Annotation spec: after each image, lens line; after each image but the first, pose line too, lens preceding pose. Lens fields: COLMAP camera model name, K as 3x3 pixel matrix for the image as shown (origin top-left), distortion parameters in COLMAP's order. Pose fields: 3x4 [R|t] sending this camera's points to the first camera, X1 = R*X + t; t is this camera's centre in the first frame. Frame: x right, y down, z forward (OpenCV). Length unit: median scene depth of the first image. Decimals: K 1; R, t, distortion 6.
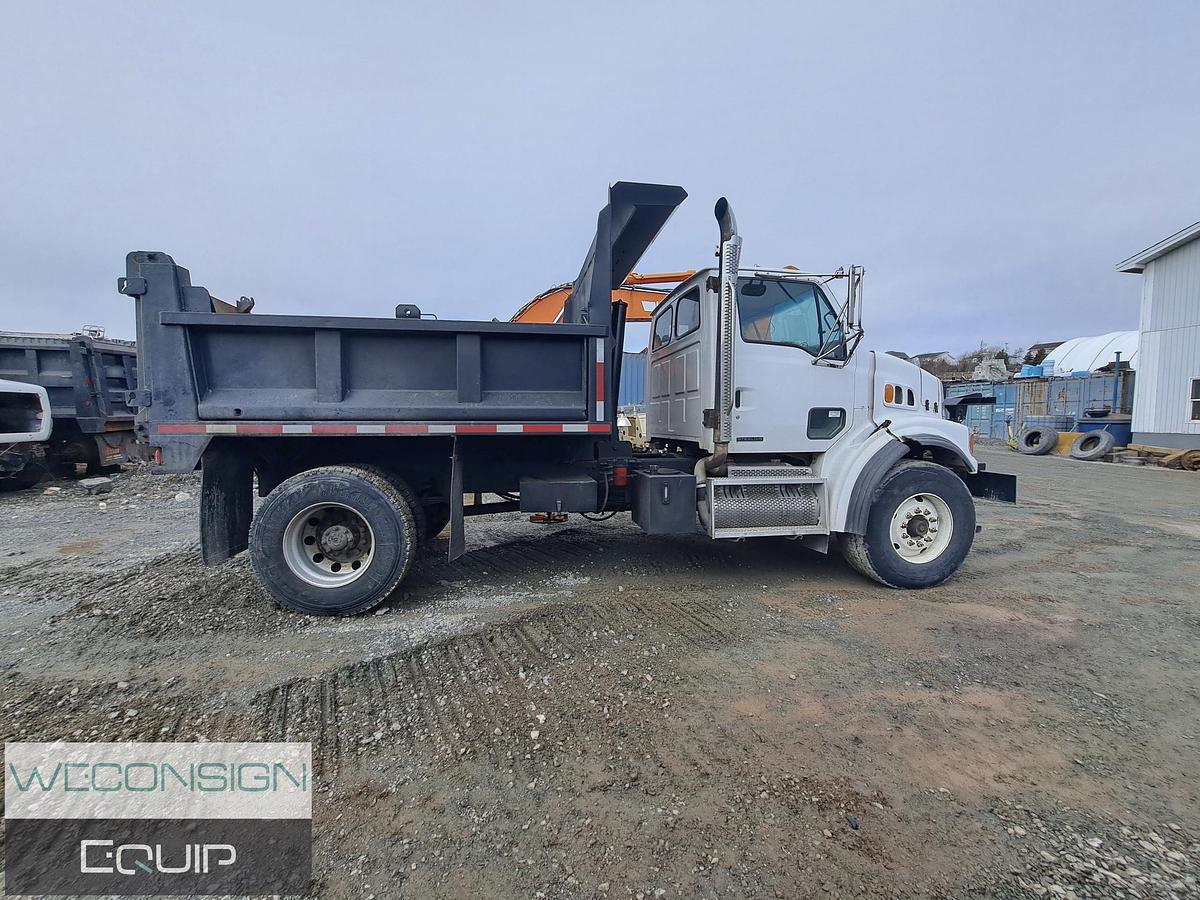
lens RADIAL K [[465.0, 0, 600.0], [0, 465.0, 450.0], [0, 0, 1]] dist [-0.013119, -0.000064]
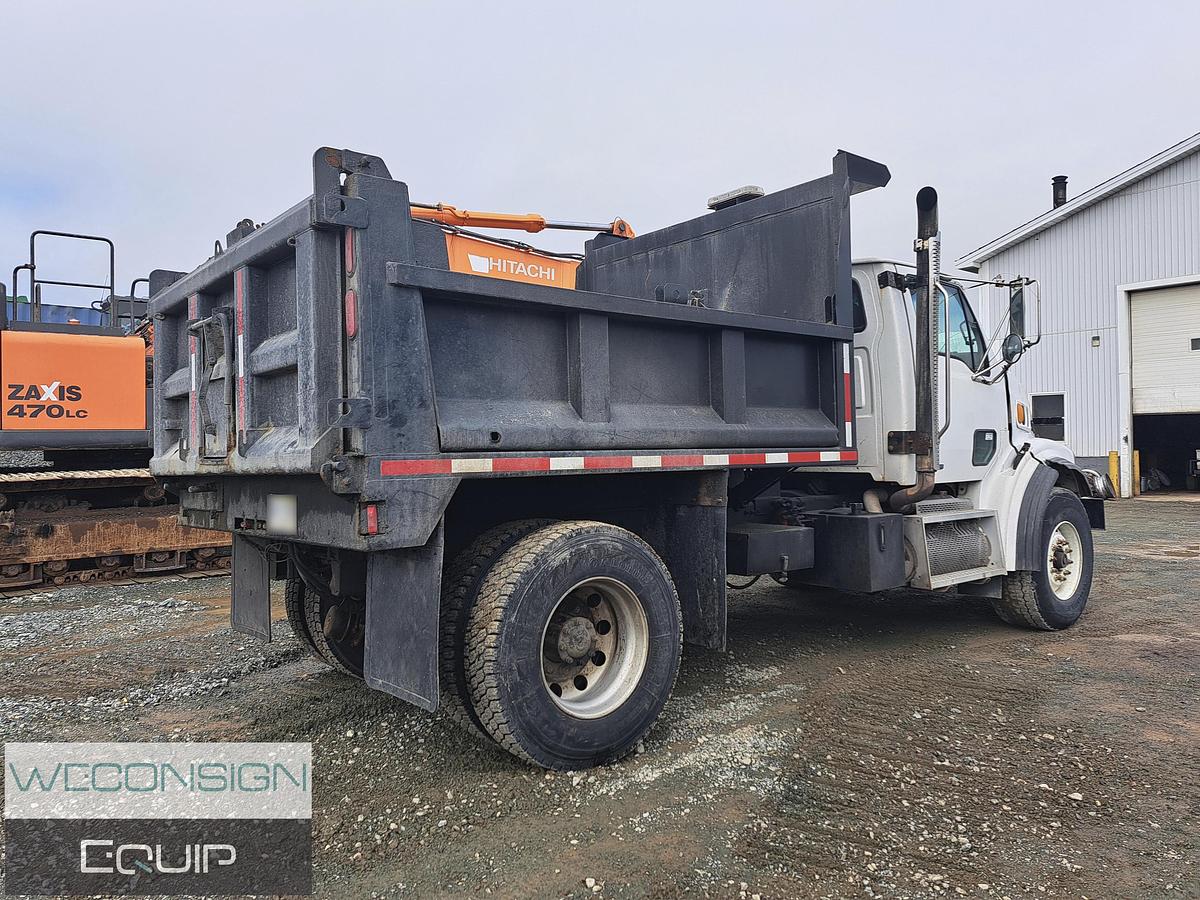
lens RADIAL K [[842.9, 0, 599.8], [0, 842.9, 431.0], [0, 0, 1]] dist [0.124678, -0.162828]
pose [[0.859568, -0.002326, 0.511016, -1.112491], [0.048163, 0.995907, -0.076481, 0.000805], [-0.508747, 0.090353, 0.856162, -0.020626]]
